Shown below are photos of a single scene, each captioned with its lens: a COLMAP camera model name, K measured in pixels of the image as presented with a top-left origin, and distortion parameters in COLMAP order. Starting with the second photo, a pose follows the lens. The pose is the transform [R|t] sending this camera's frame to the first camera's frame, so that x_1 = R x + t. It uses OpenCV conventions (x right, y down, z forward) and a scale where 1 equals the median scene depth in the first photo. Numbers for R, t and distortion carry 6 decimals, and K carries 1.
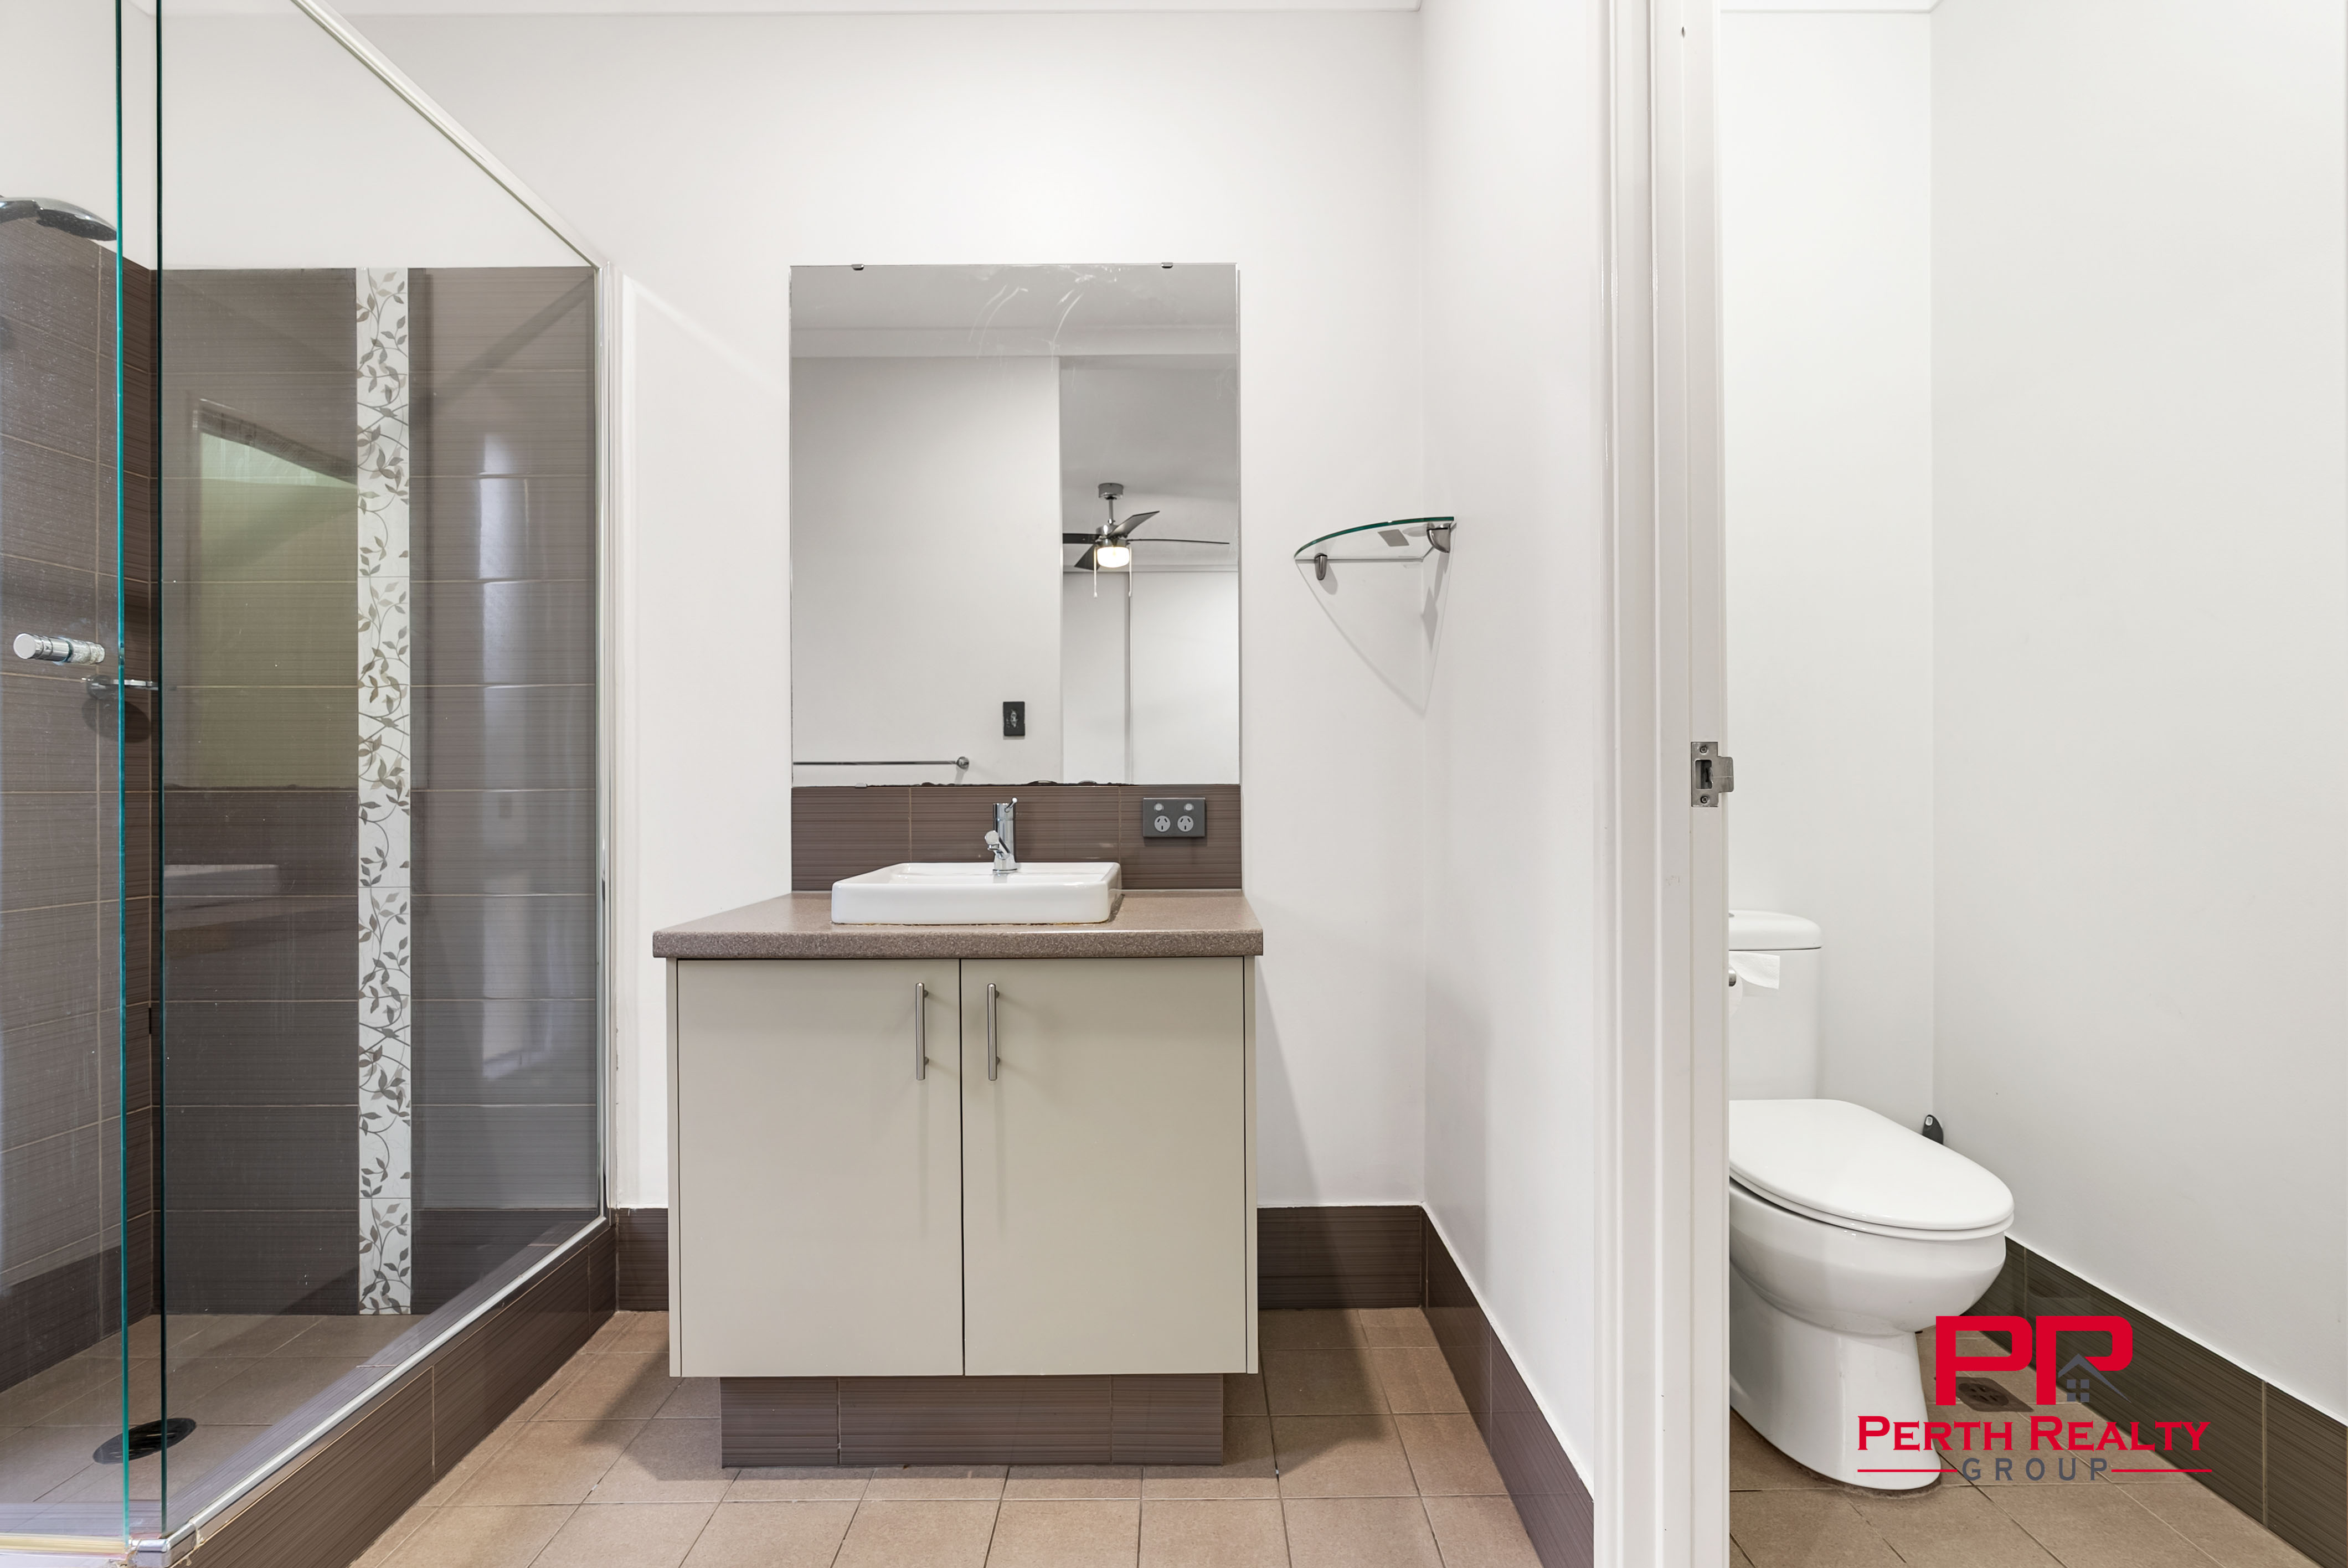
lens RADIAL K [[1068.8, 0, 1193.8], [0, 1068.8, 787.4], [0, 0, 1]] dist [-0.010906, 0.003325]
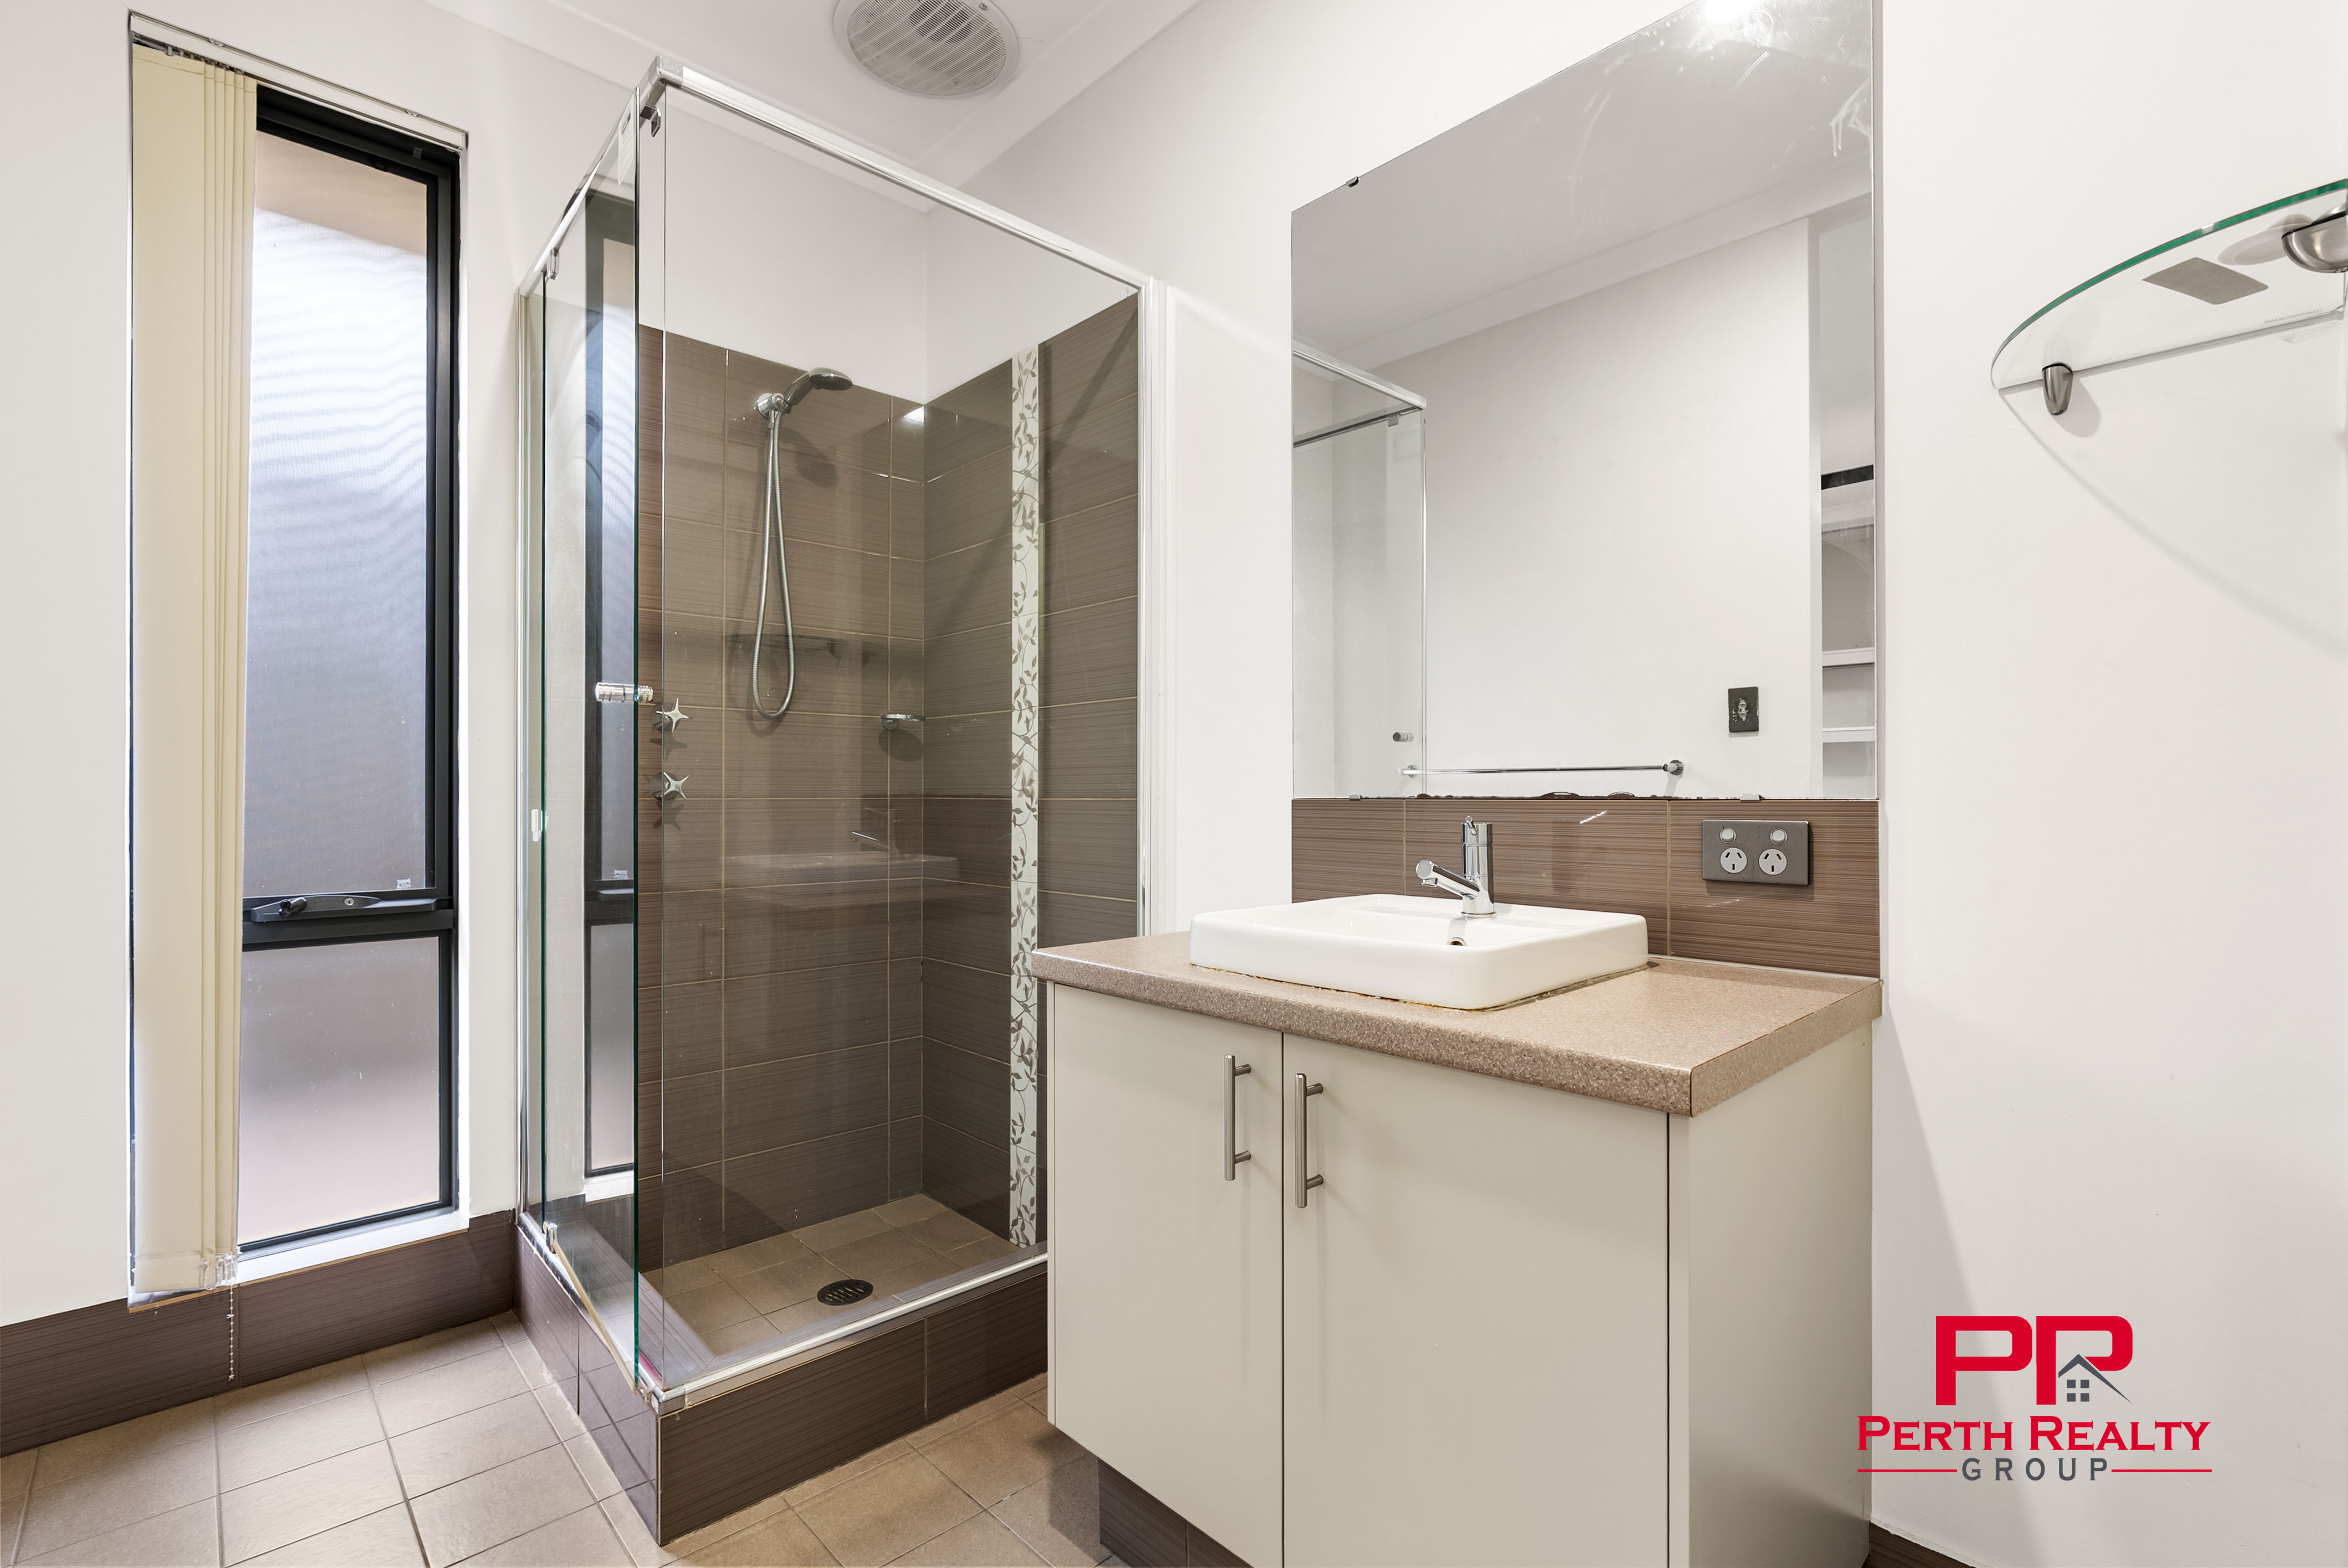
lens RADIAL K [[1068.8, 0, 1170.4], [0, 1068.8, 792.6], [0, 0, 1]] dist [-0.010906, 0.003325]
pose [[0.682661, 0.003327, -0.730728, 0.203308], [-0.005222, 0.999986, -0.000325, -0.004317], [0.730717, 0.004038, 0.682669, 0.319122]]
